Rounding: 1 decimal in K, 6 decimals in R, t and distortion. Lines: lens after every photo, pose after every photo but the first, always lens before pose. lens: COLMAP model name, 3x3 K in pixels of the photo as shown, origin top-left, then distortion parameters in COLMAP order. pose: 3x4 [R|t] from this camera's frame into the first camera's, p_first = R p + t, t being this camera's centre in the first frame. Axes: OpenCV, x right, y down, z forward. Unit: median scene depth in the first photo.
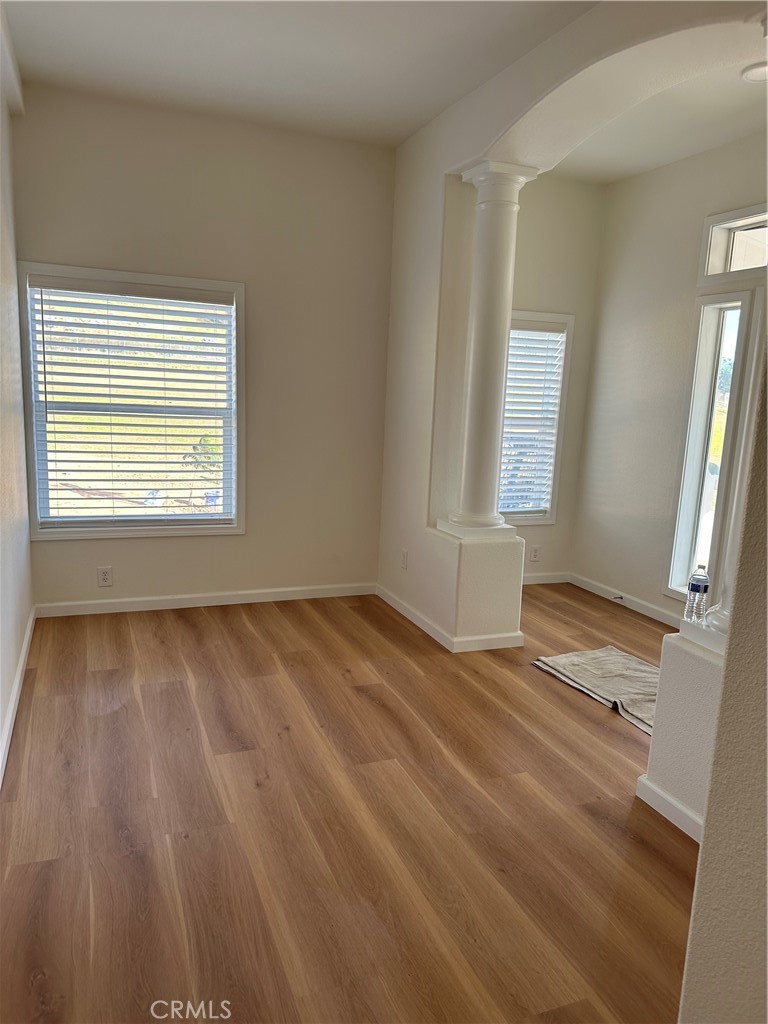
lens RADIAL K [[716.1, 0, 380.6], [0, 716.1, 511.0], [0, 0, 1]] dist [0.086317, -0.122574]
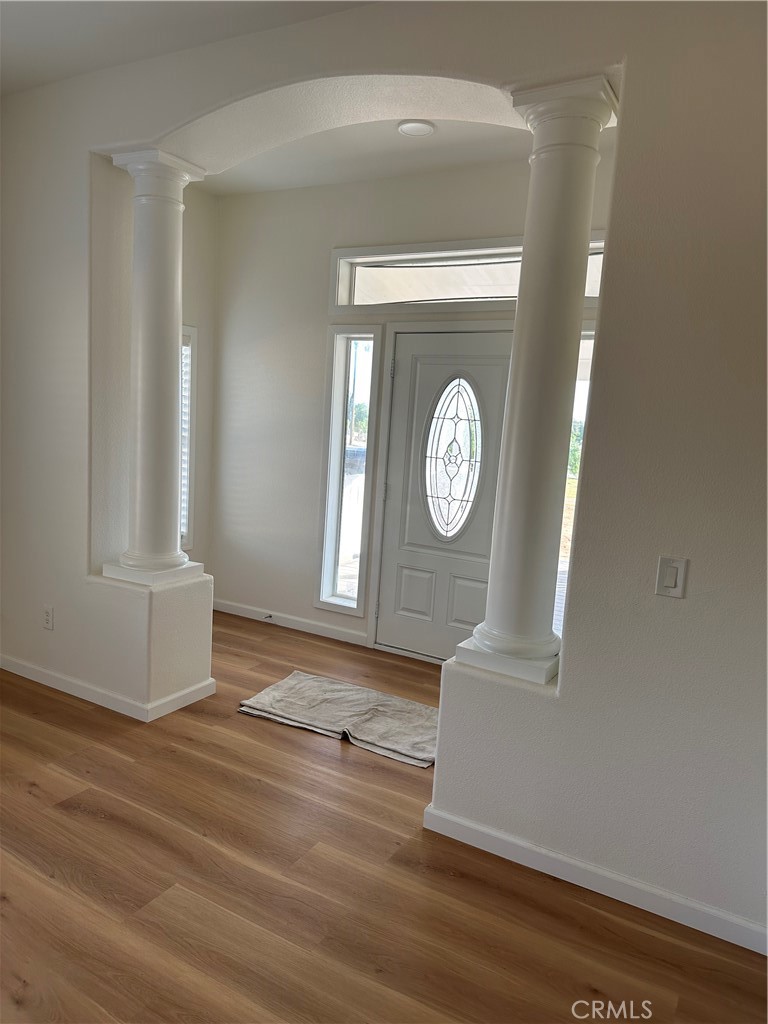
lens RADIAL K [[716.1, 0, 380.6], [0, 716.1, 511.0], [0, 0, 1]] dist [0.086317, -0.122574]
pose [[0.786739, -0.077354, 0.612420, -0.189281], [0.077250, 0.996656, 0.026649, -0.052454], [-0.612433, 0.026344, 0.790083, 0.154124]]
